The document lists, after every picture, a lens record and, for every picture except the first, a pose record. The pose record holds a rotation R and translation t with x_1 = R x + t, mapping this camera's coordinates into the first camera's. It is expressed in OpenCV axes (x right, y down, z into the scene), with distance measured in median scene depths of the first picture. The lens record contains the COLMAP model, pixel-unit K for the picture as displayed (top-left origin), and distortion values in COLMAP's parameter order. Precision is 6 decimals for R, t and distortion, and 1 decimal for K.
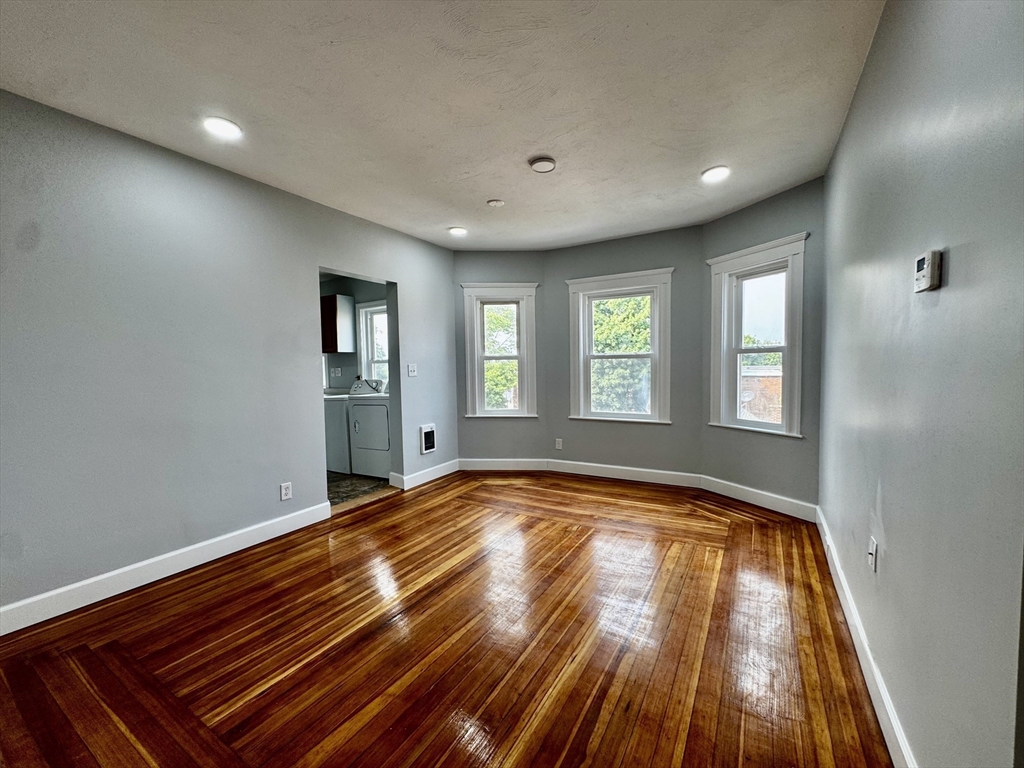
lens RADIAL K [[410.1, 0, 514.0], [0, 410.1, 387.7], [0, 0, 1]] dist [-0.005956, 0.000709]
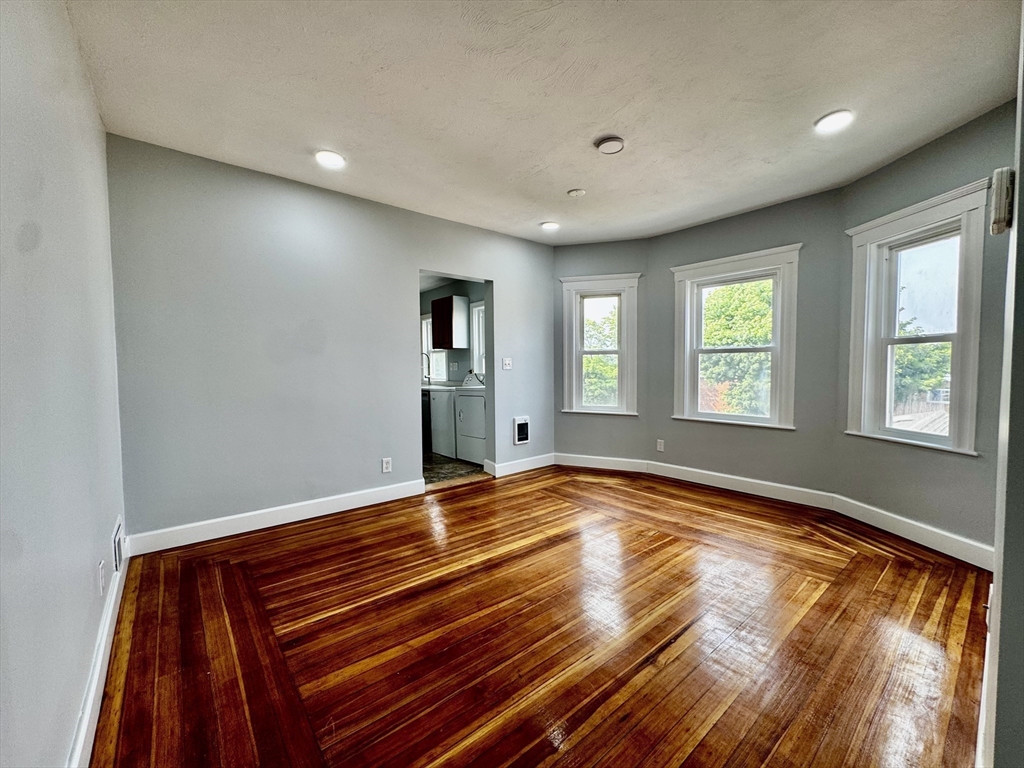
lens RADIAL K [[410.1, 0, 506.7], [0, 410.1, 386.9], [0, 0, 1]] dist [-0.005956, 0.000709]
pose [[0.942887, 0.026497, -0.332056, 0.142098], [-0.026560, 0.999638, 0.004352, 0.017267], [0.332051, 0.004716, 0.943250, 0.017543]]
